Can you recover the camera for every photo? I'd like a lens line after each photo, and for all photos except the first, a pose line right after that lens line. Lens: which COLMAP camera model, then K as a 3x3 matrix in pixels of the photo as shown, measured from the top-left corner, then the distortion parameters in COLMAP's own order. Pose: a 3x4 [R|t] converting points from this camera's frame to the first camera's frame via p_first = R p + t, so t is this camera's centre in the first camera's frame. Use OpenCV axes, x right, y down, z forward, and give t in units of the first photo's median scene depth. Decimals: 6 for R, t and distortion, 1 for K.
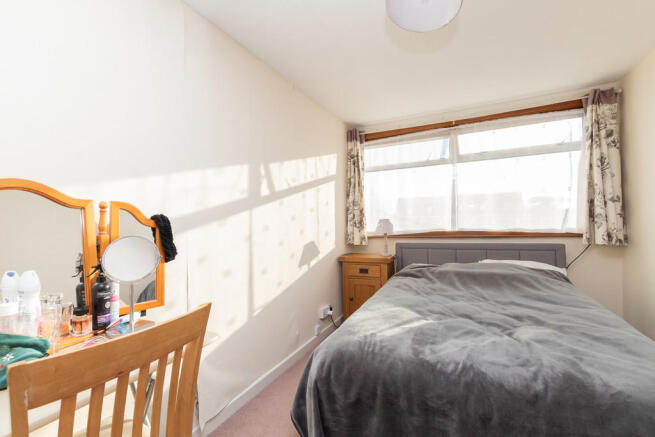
lens RADIAL K [[286.8, 0, 300.3], [0, 286.8, 219.7], [0, 0, 1]] dist [-0.000606, -0.000479]
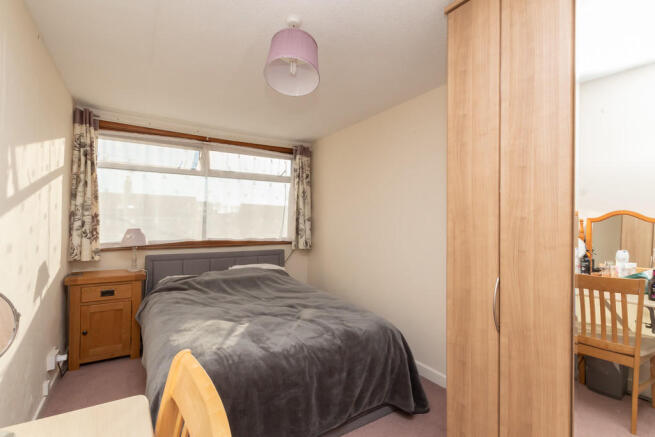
lens RADIAL K [[298.5, 0, 327.7], [0, 298.5, 223.5], [0, 0, 1]] dist [0.002609, 0.000147]
pose [[0.541740, 0.028920, 0.840049, -0.172636], [-0.024017, 0.999532, -0.018922, -0.017239], [-0.840203, -0.009925, 0.542181, 0.030938]]
